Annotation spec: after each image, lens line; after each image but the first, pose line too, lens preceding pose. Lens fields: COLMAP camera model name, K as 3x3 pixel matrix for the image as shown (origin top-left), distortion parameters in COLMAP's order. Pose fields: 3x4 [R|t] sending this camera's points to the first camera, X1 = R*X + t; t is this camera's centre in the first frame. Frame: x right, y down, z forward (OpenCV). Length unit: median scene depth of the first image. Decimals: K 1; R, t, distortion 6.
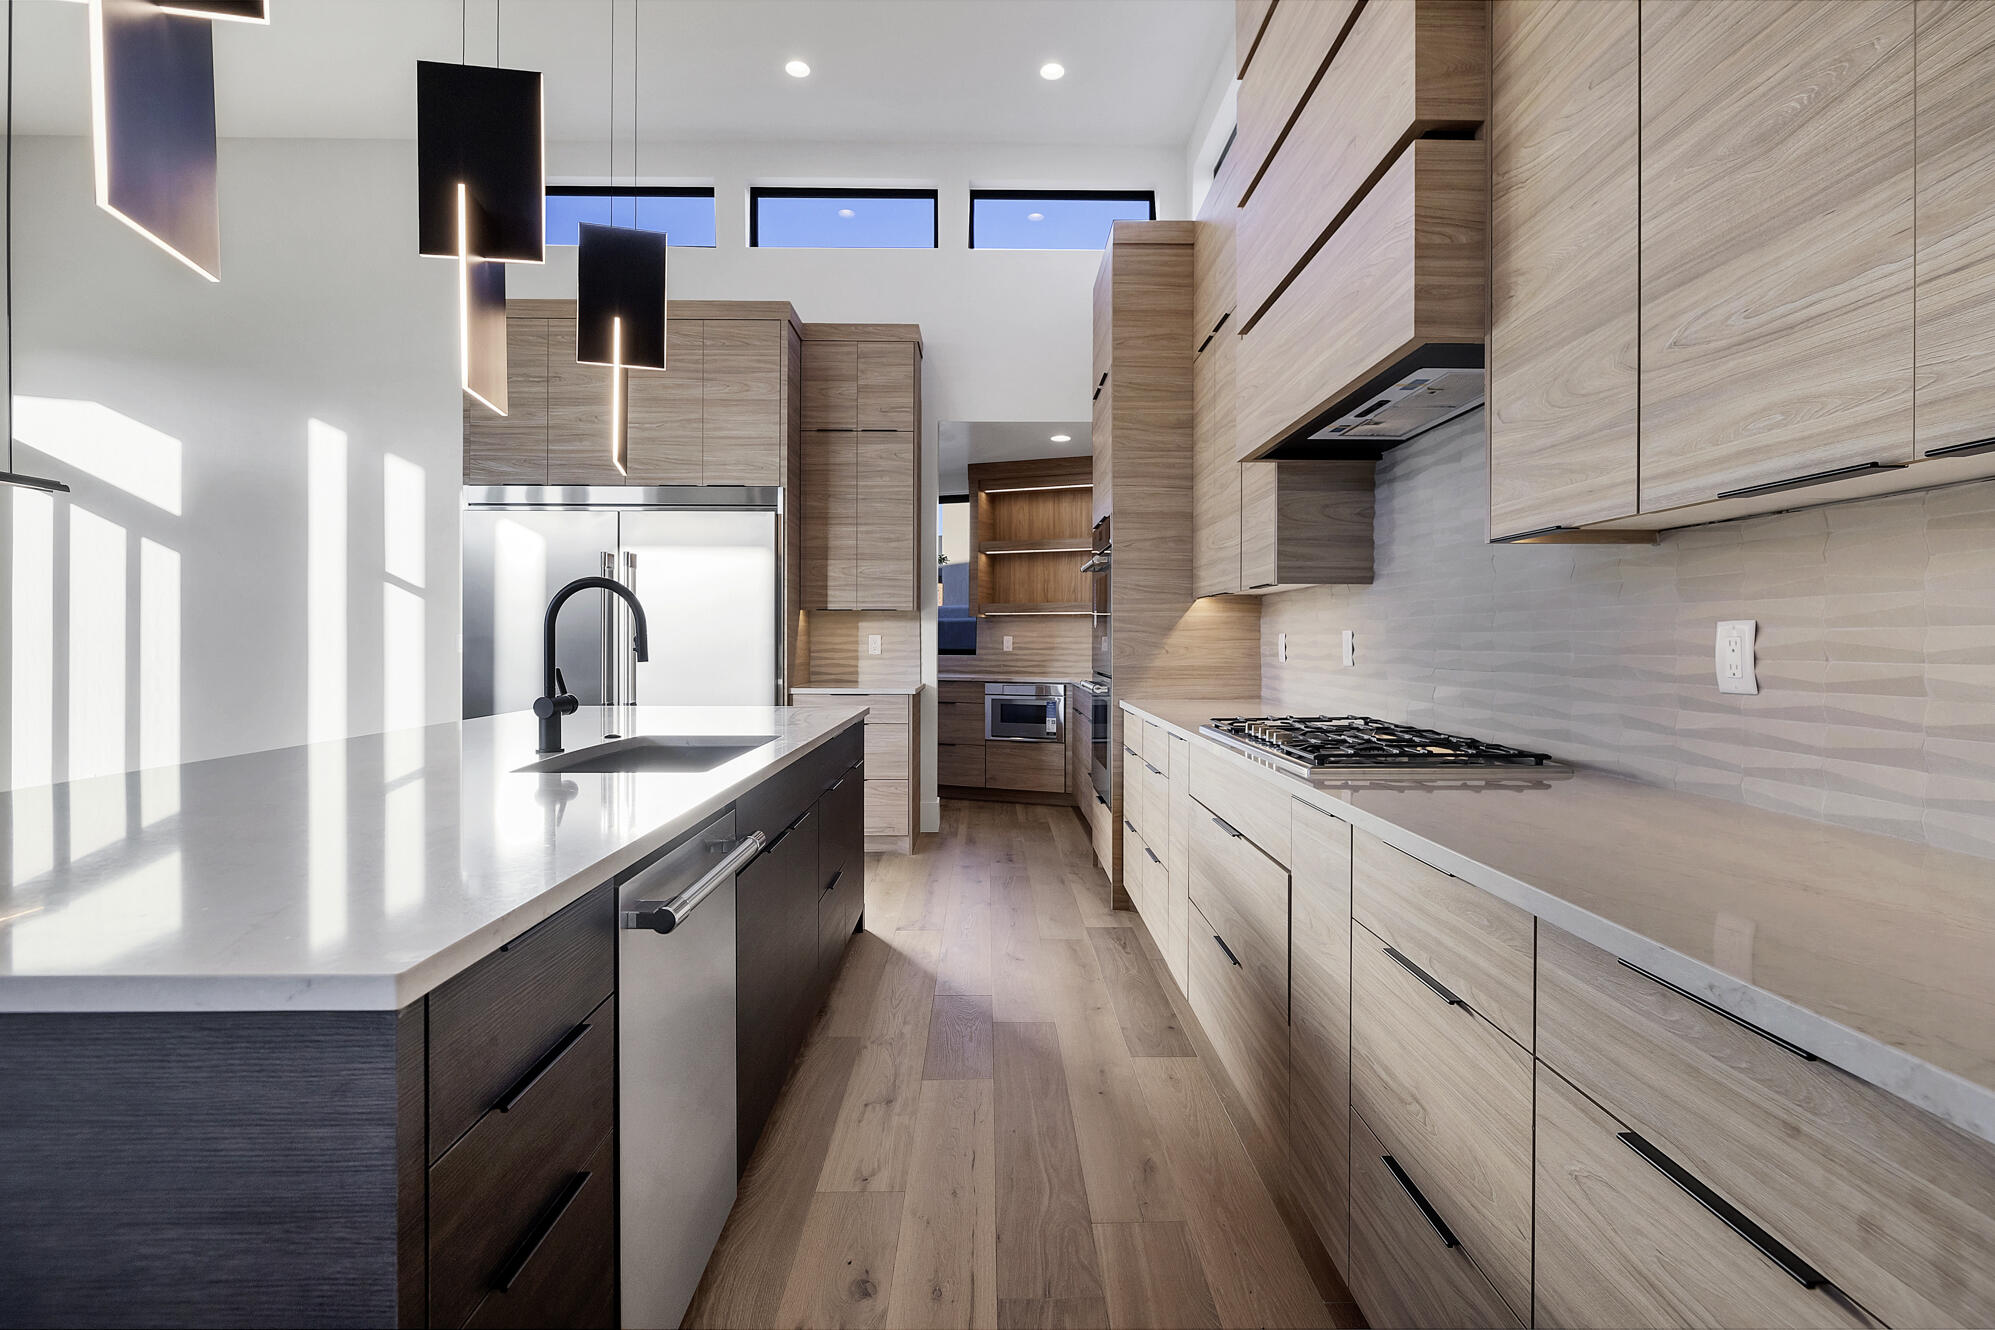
lens RADIAL K [[969.7, 0, 1003.8], [0, 969.7, 638.6], [0, 0, 1]] dist [-0.002977, -0.000795]
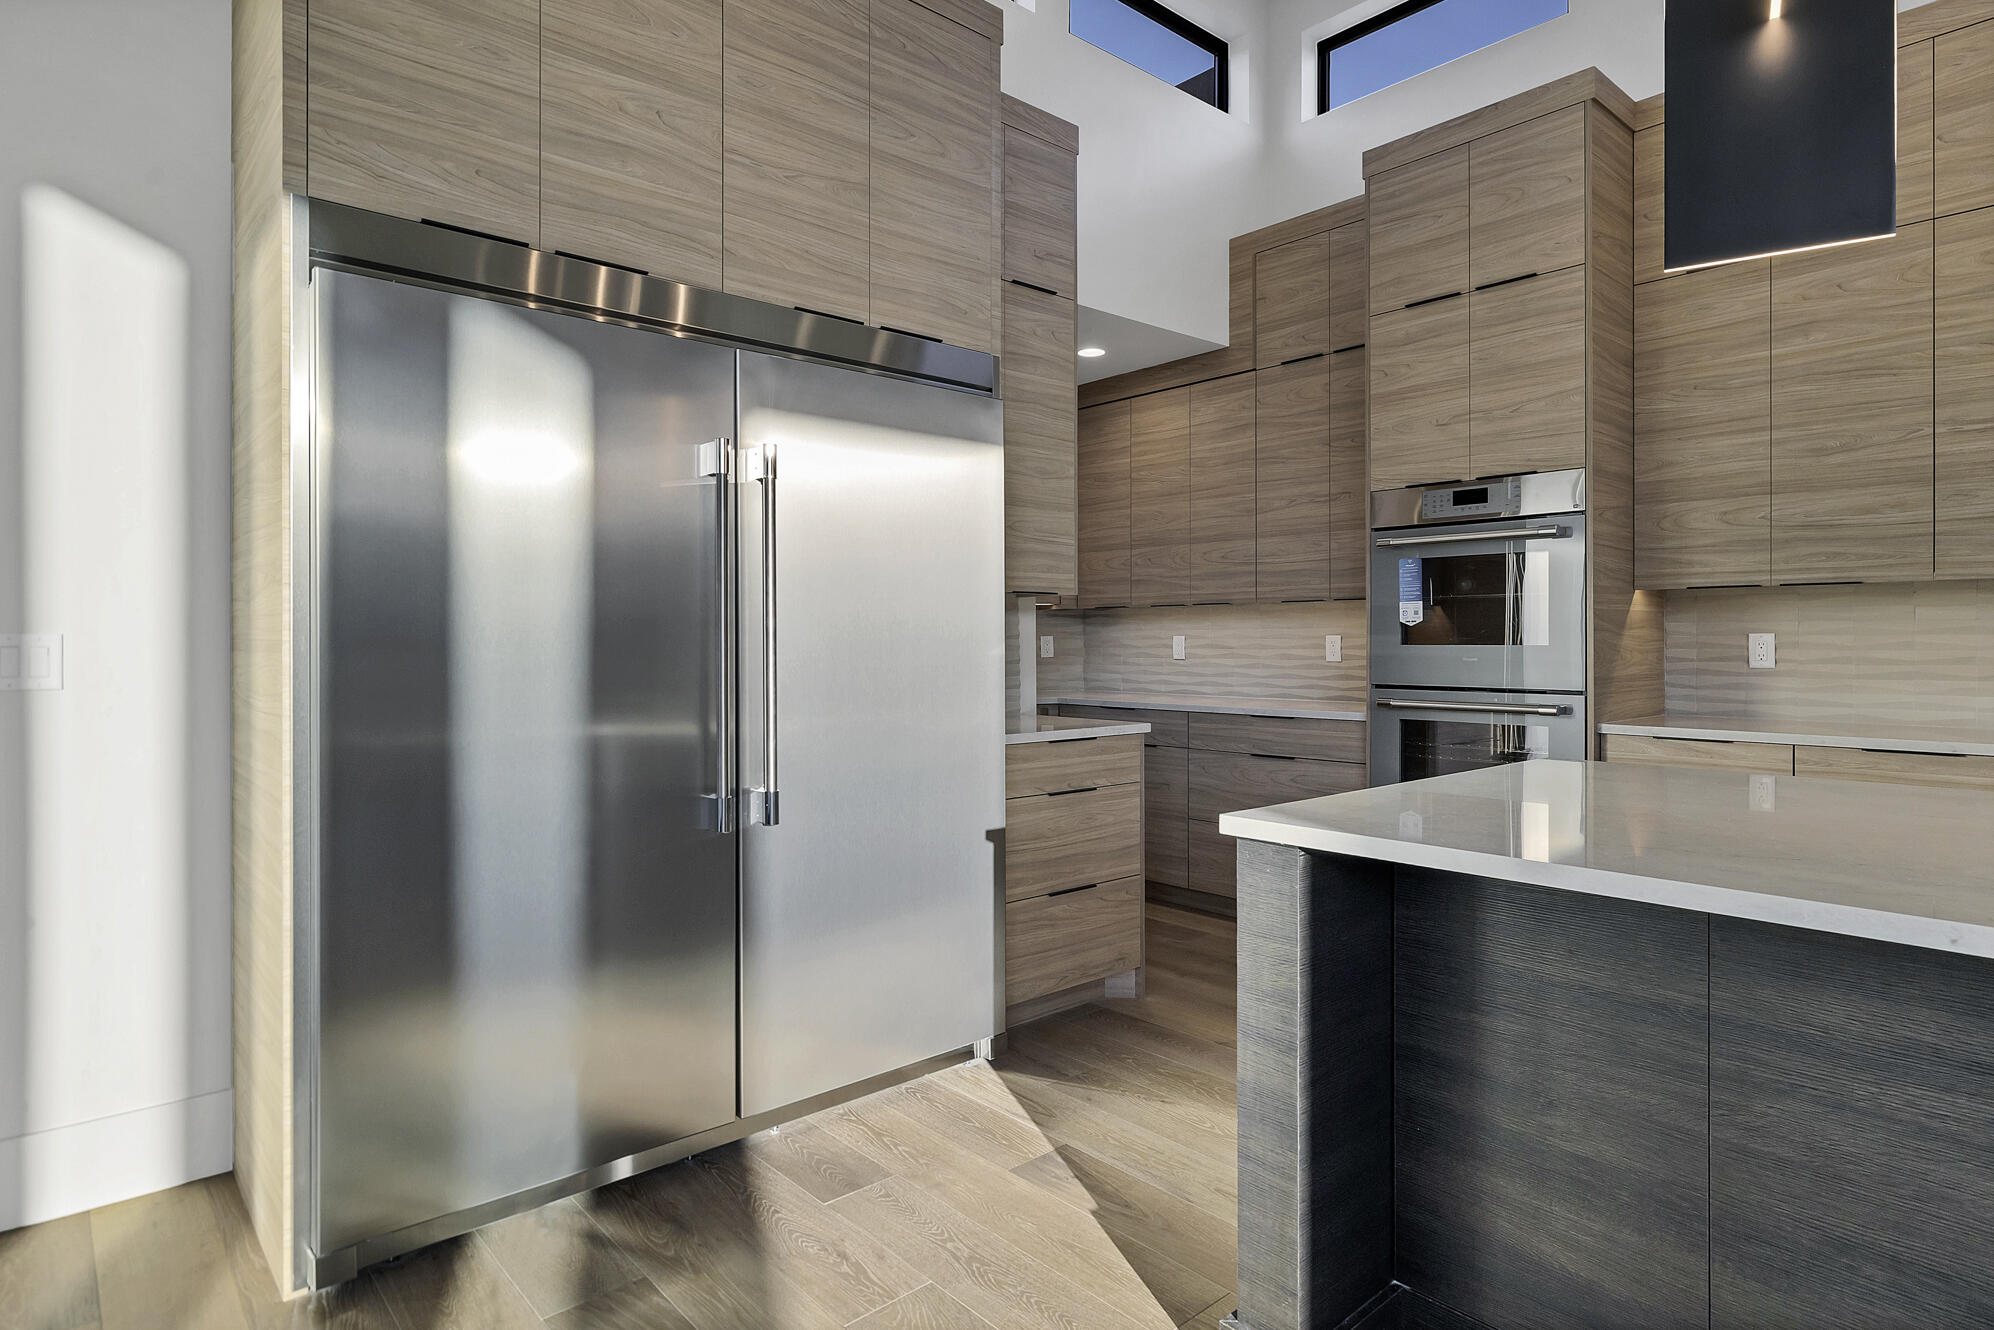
lens RADIAL K [[1086.5, 0, 1001.6], [0, 1086.5, 643.5], [0, 0, 1]] dist [-0.008372, 0.008048]
pose [[0.747155, -0.009232, 0.664586, -0.626007], [0.004184, 0.999949, 0.009186, -0.004812], [-0.664637, -0.004083, 0.747155, 0.555615]]
